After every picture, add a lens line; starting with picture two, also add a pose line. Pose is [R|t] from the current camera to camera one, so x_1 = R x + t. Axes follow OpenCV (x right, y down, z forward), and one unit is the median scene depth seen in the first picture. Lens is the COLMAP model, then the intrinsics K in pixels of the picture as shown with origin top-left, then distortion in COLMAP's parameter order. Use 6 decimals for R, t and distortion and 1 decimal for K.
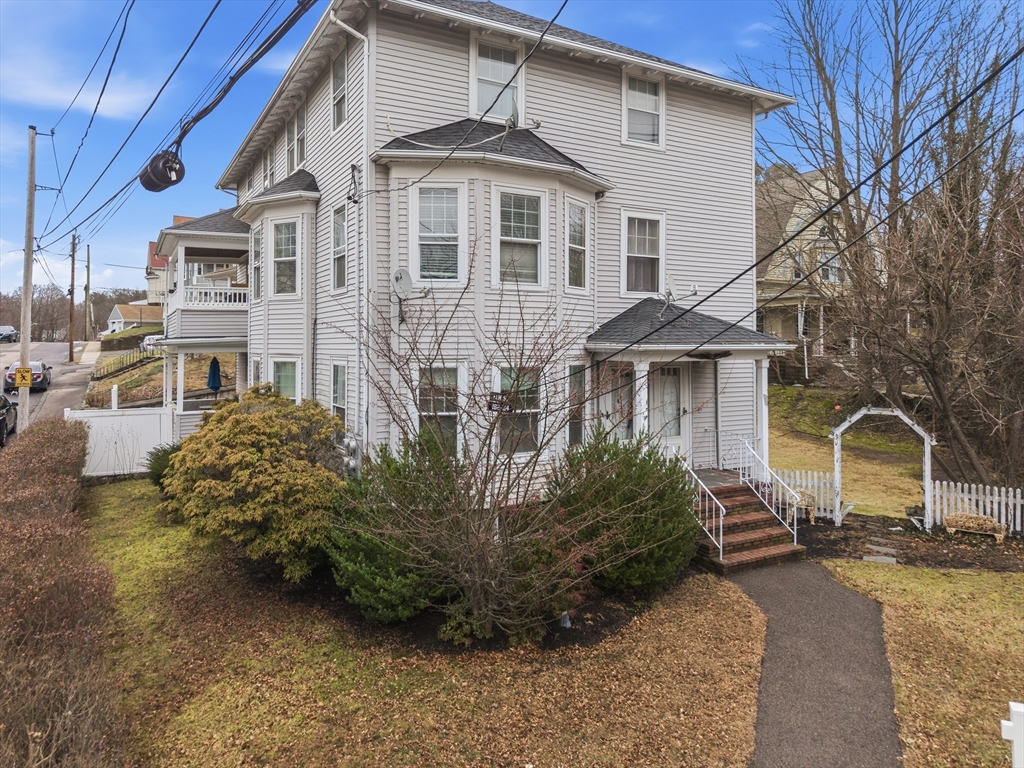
lens RADIAL K [[698.4, 0, 512.8], [0, 698.4, 338.9], [0, 0, 1]] dist [-0.003923, -0.000305]
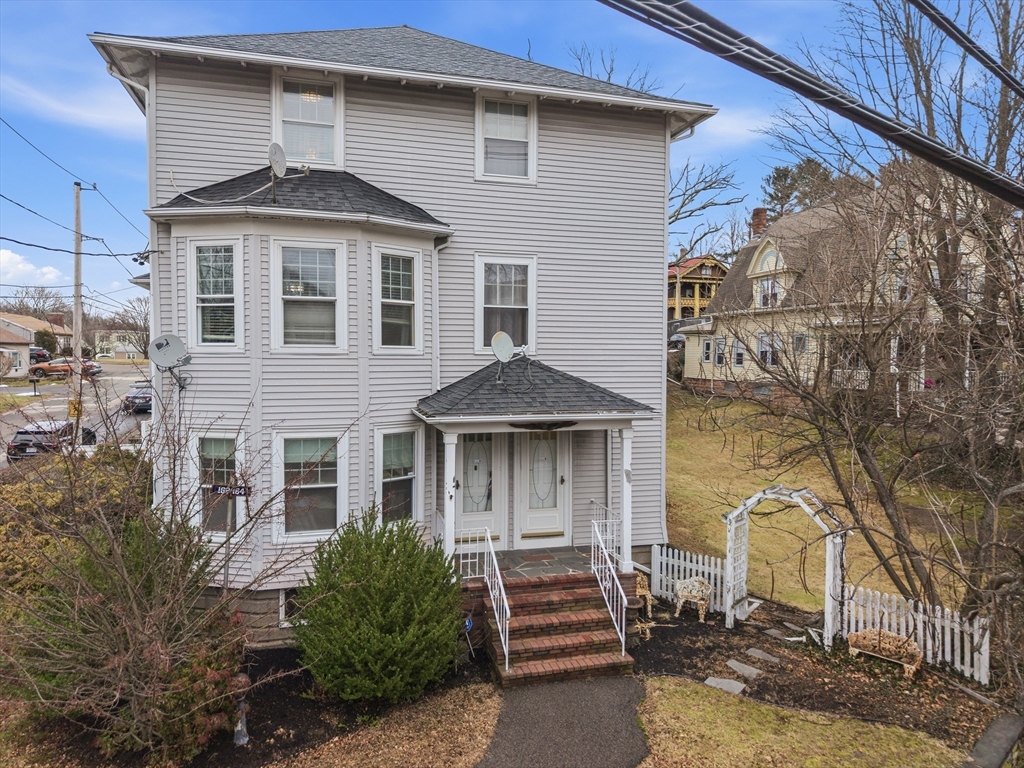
lens RADIAL K [[678.2, 0, 509.9], [0, 678.2, 387.6], [0, 0, 1]] dist [0.003039, -0.003787]
pose [[0.972981, 0.013124, -0.230511, 0.435460], [-0.001895, 0.998803, 0.048868, -0.064124], [0.230876, -0.047110, 0.971842, 0.179093]]
